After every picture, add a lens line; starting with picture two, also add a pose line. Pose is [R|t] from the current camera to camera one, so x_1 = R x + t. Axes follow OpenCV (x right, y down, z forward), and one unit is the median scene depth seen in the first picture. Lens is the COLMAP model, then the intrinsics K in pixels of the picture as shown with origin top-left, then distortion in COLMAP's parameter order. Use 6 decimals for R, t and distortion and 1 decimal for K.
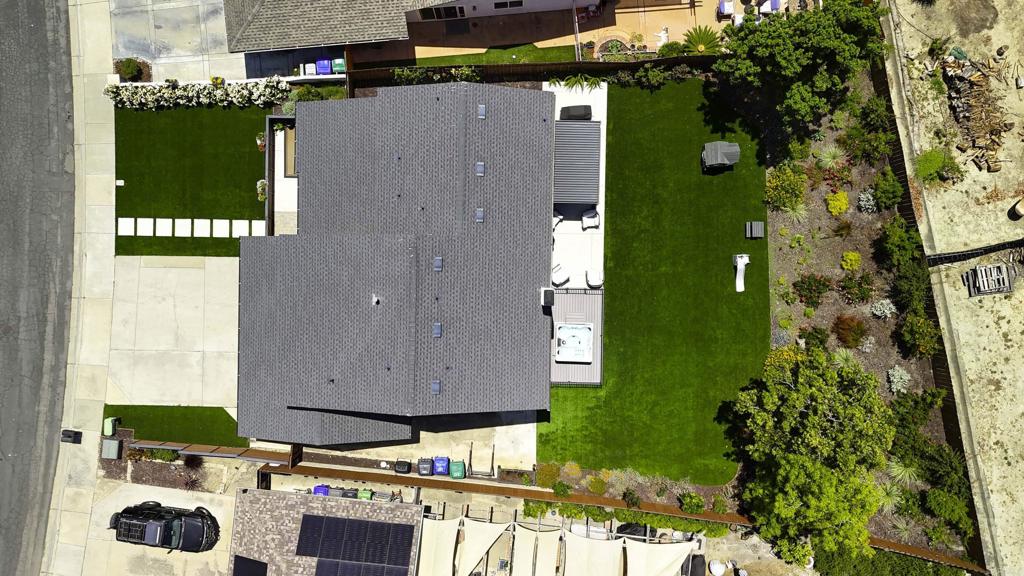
lens RADIAL K [[793.8, 0, 513.1], [0, 793.8, 288.9], [0, 0, 1]] dist [0.062912, -0.051931]
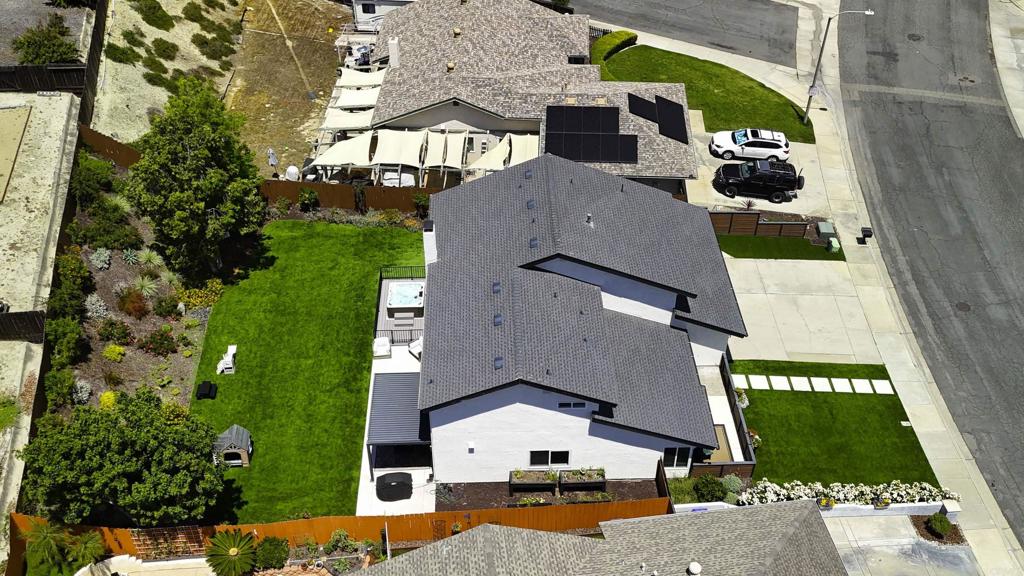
lens RADIAL K [[945.4, 0, 511.1], [0, 945.4, 286.9], [0, 0, 1]] dist [0.033820, -0.011666]
pose [[-0.998772, 0.039673, -0.029664, -0.022681], [-0.048714, -0.677930, 0.733511, -0.805858], [0.008990, 0.734056, 0.679030, 0.164264]]
